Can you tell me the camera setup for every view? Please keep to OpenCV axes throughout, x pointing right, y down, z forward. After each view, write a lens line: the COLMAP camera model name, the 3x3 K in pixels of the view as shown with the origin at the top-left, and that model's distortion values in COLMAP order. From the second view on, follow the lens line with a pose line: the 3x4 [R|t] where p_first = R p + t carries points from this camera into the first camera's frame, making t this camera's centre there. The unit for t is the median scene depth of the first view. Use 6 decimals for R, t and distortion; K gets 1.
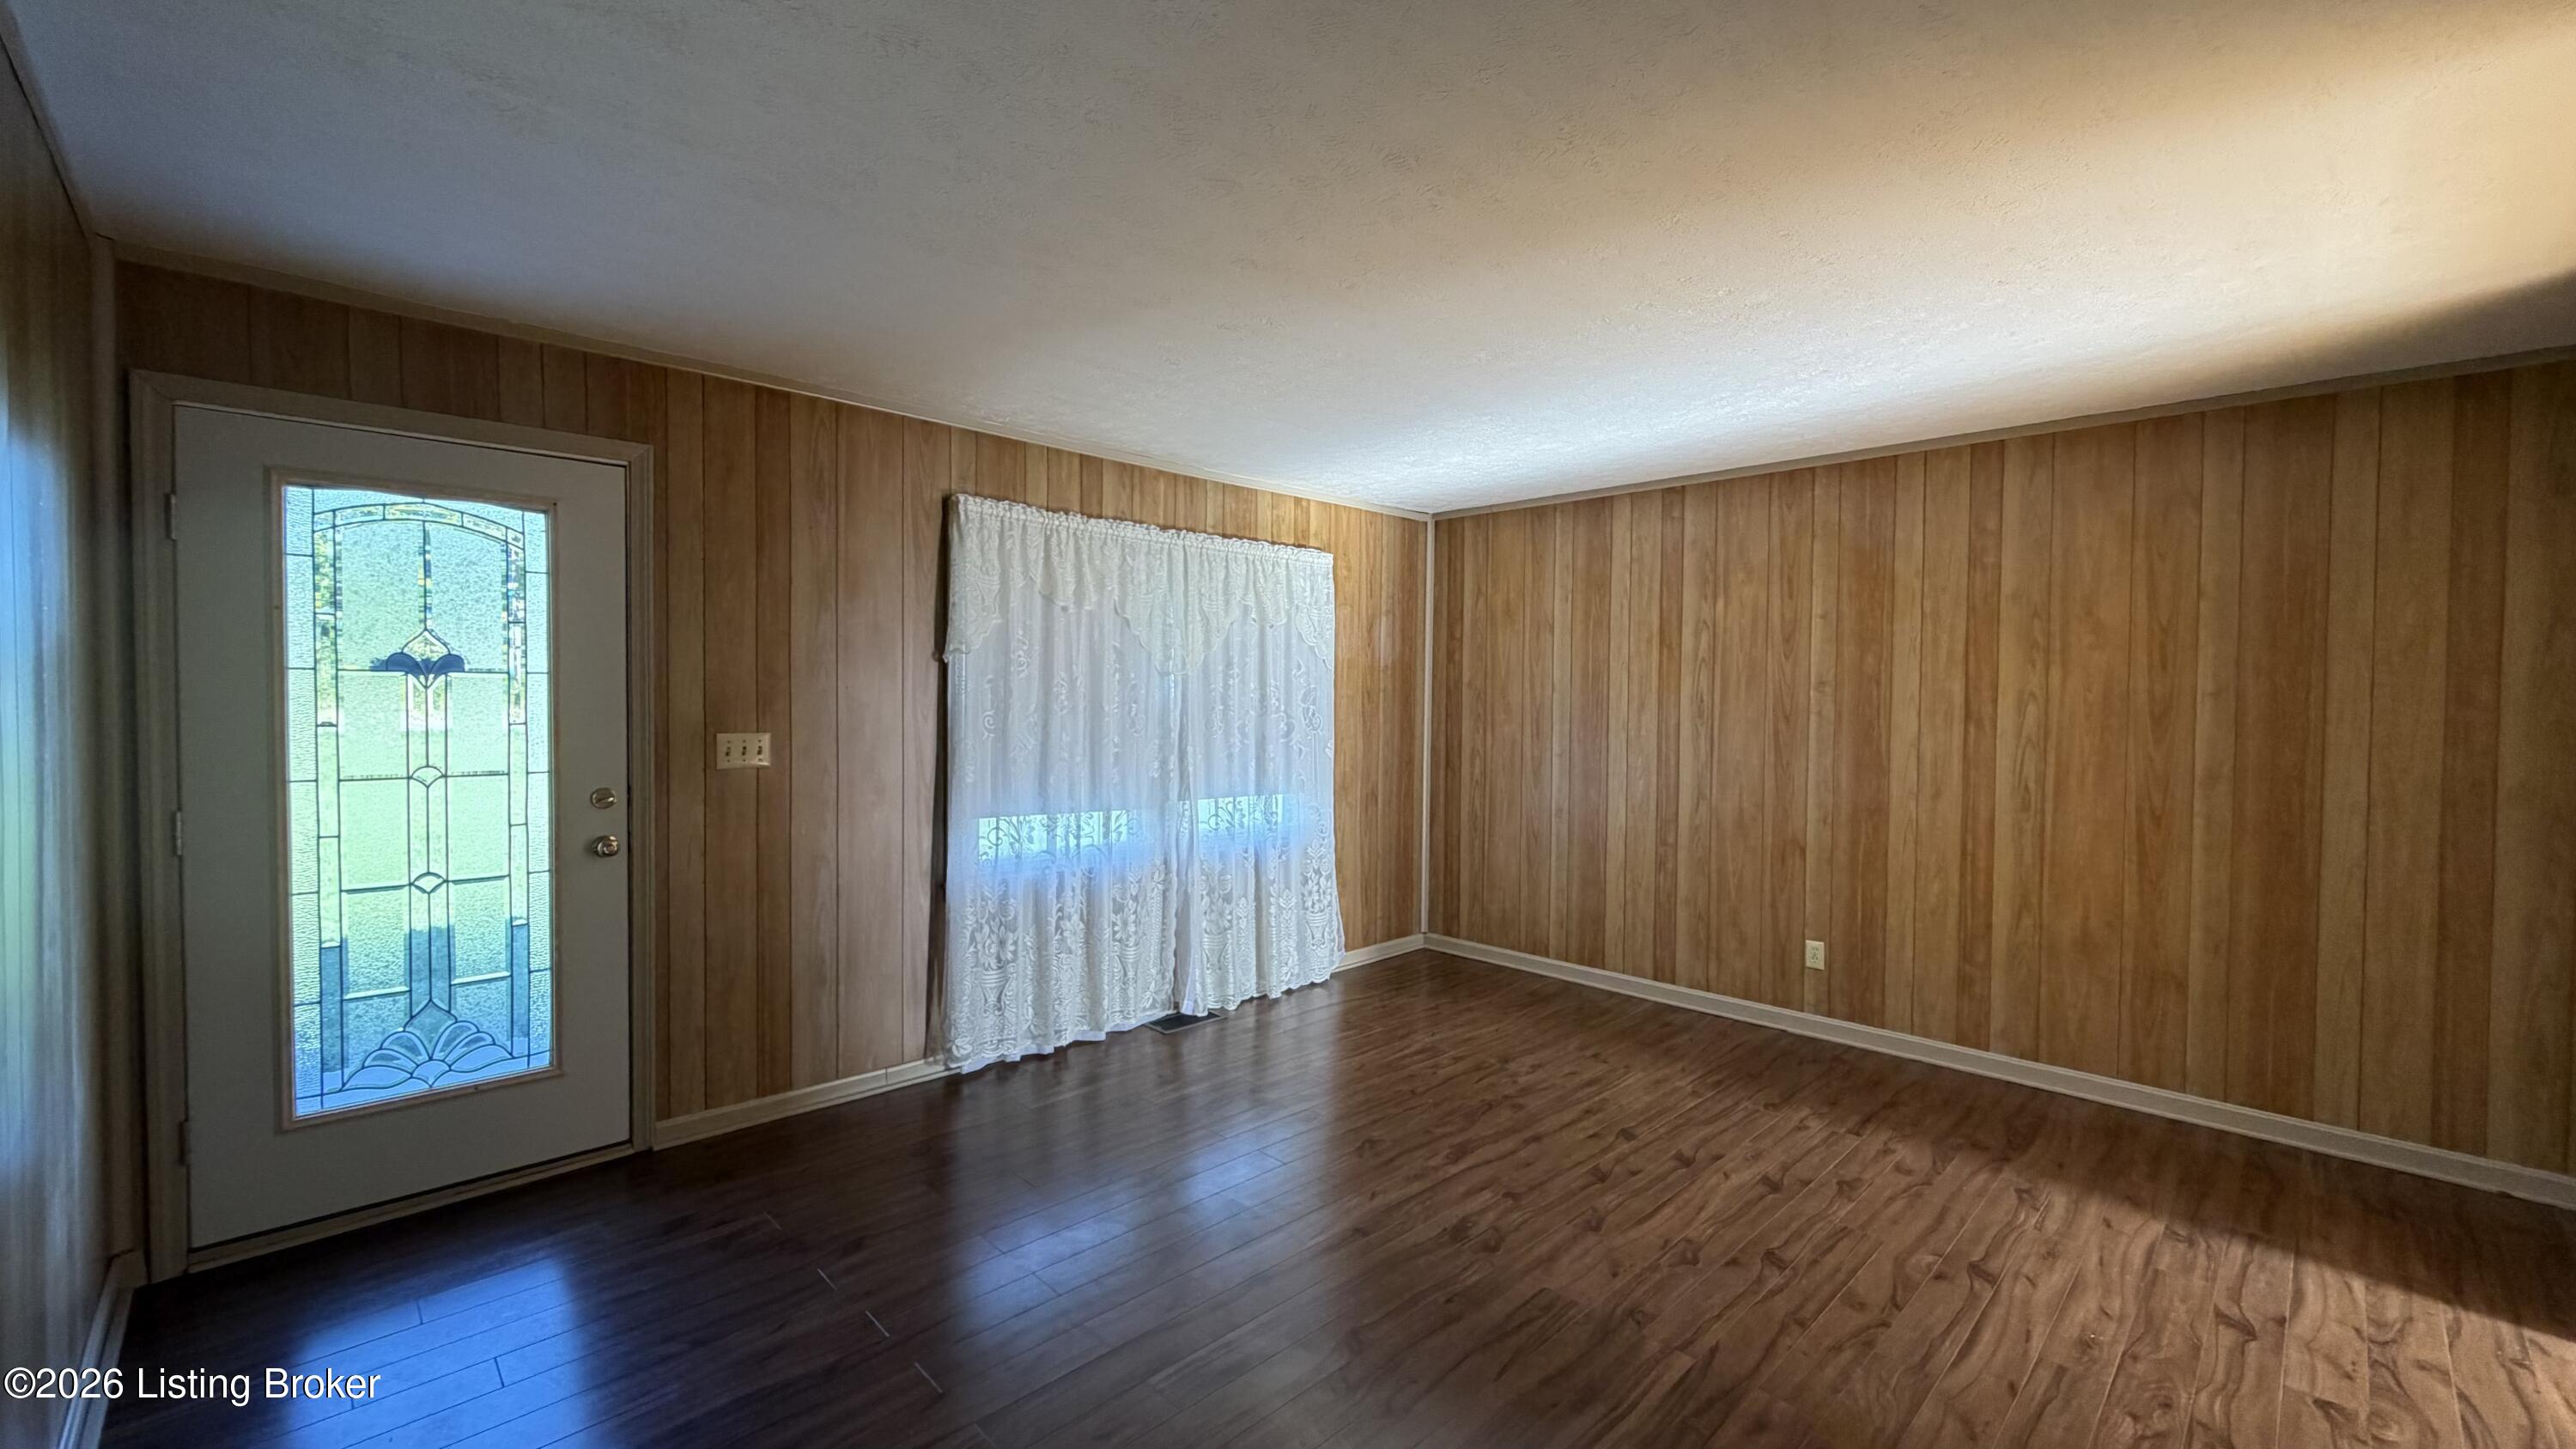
lens RADIAL K [[1035.0, 0, 1285.3], [0, 1035.0, 721.2], [0, 0, 1]] dist [-0.008616, 0.000265]
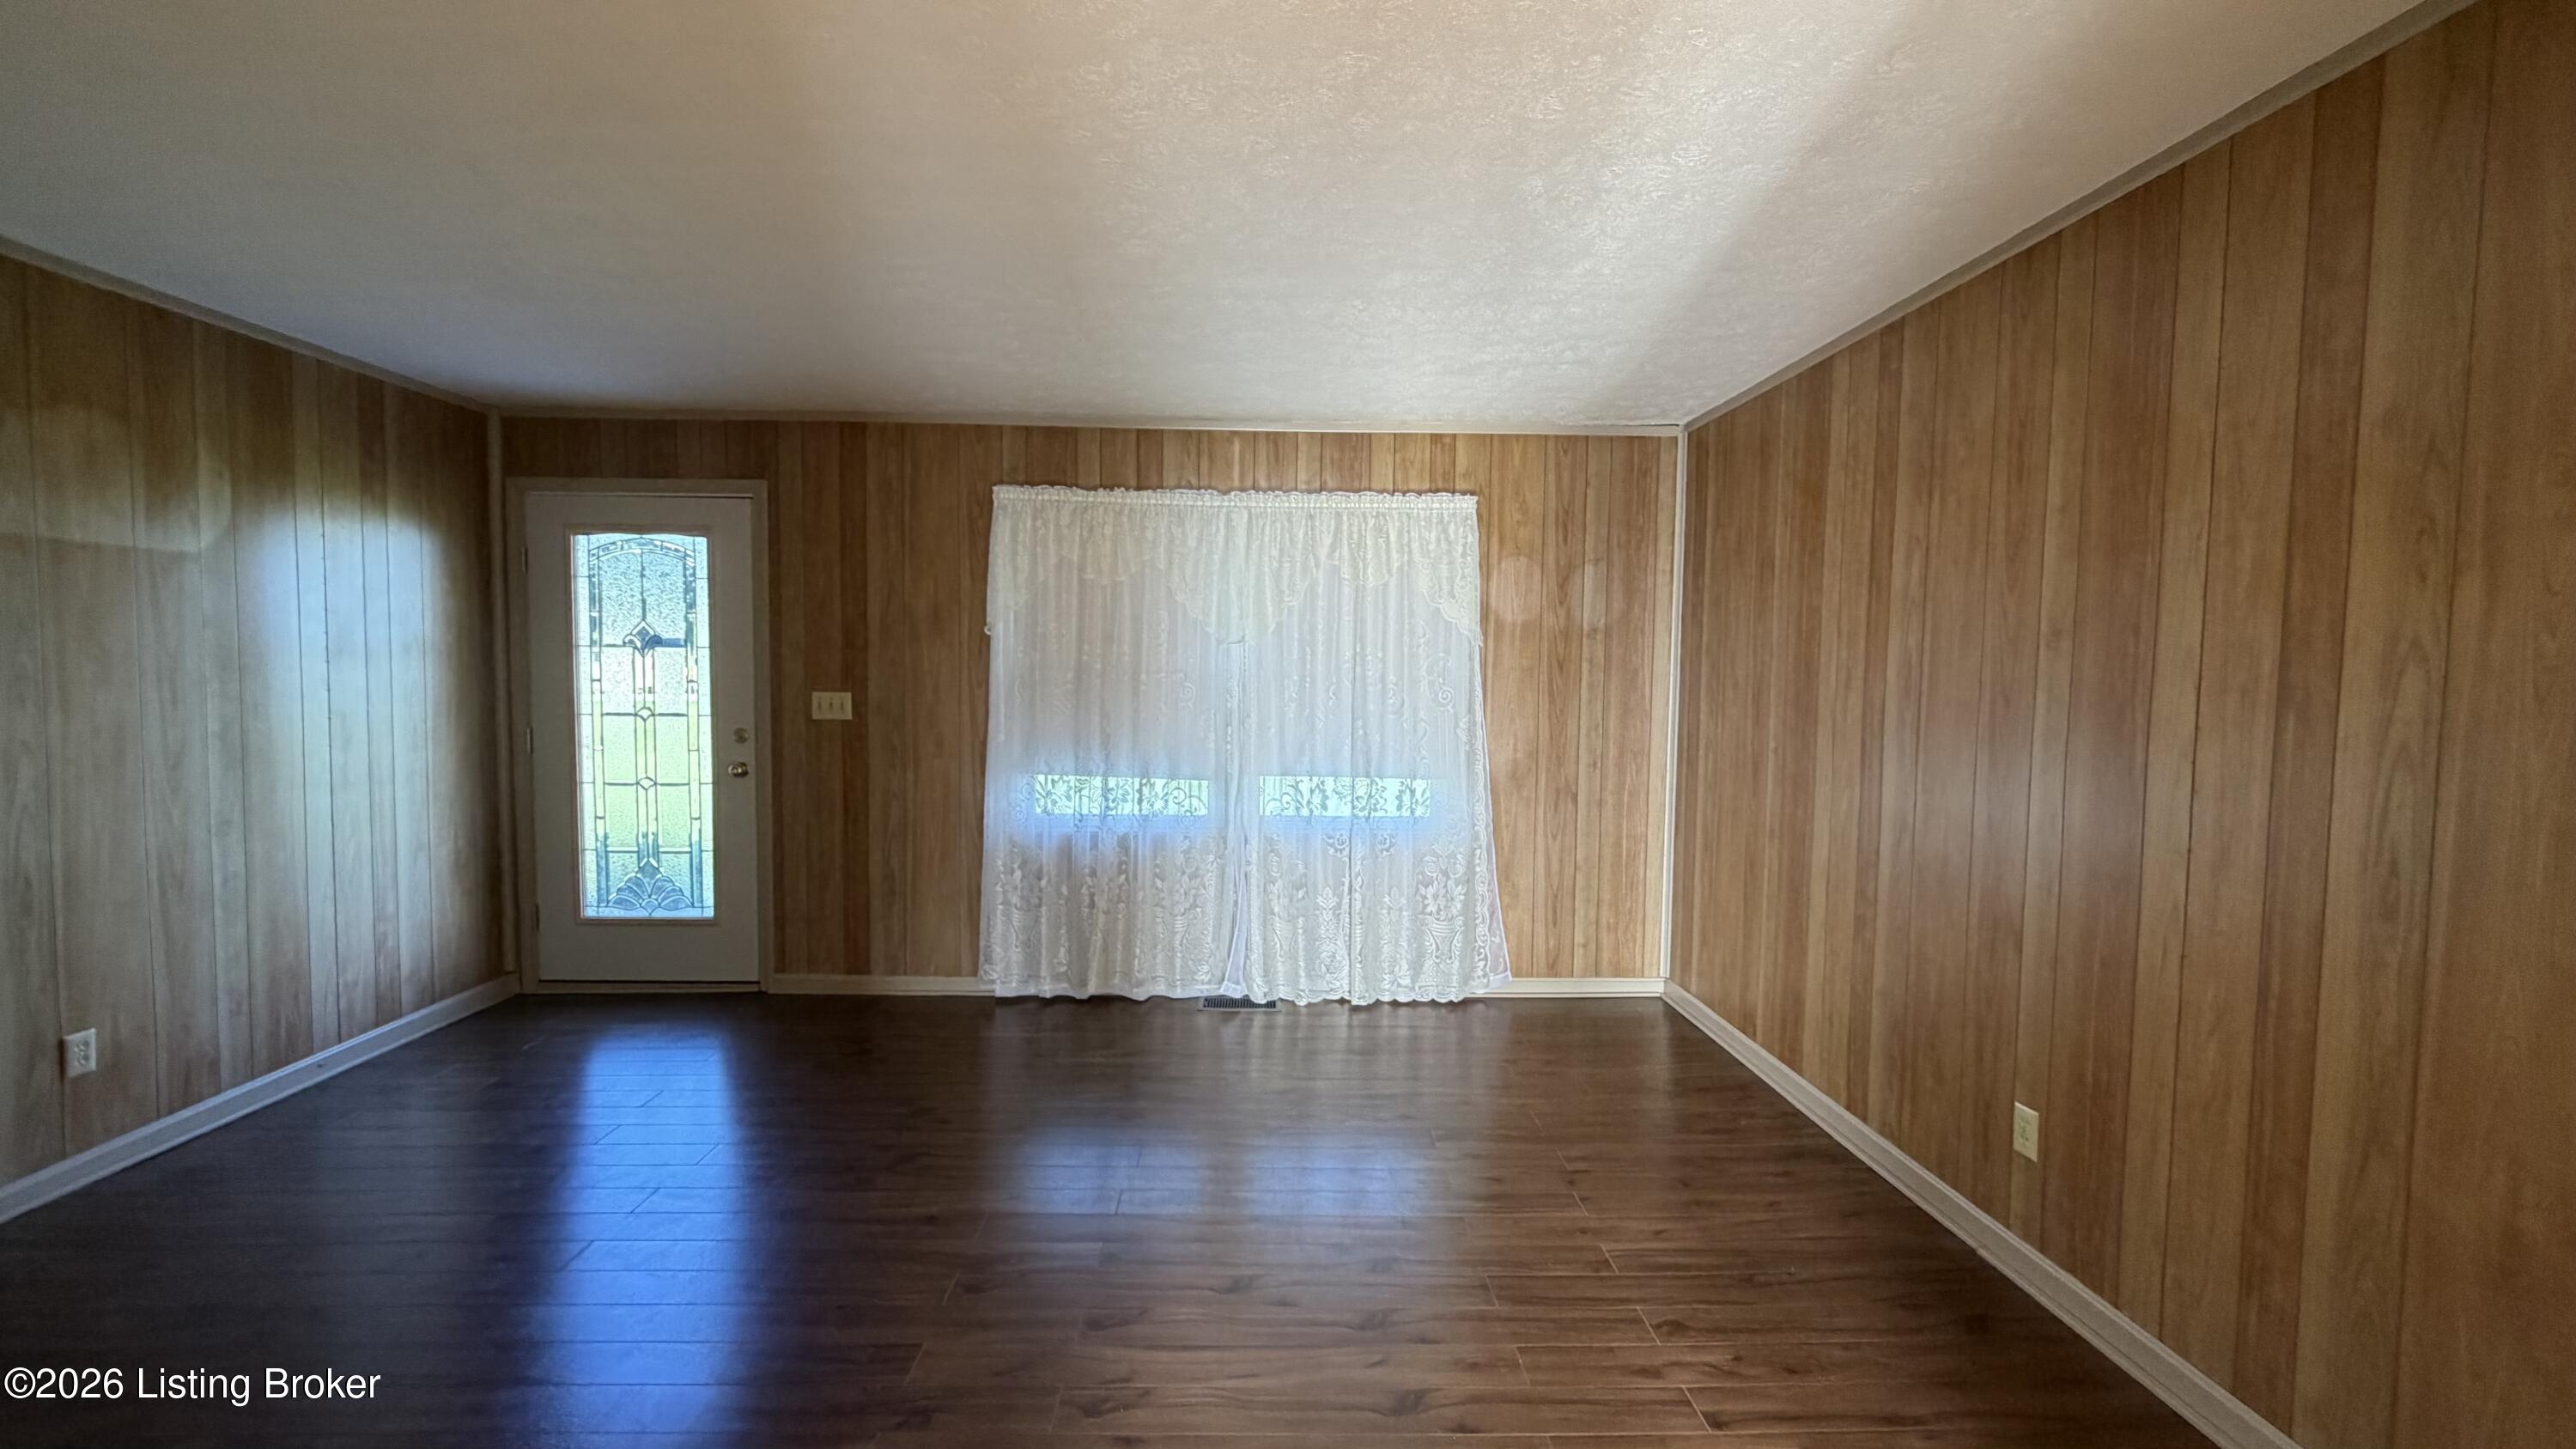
lens RADIAL K [[1035.0, 0, 1279.5], [0, 1035.0, 725.7], [0, 0, 1]] dist [-0.008616, 0.000265]
pose [[0.729532, 0.034177, -0.683092, 0.661545], [-0.021327, 0.999402, 0.027226, 0.005132], [0.683614, -0.005294, 0.729825, 0.371484]]
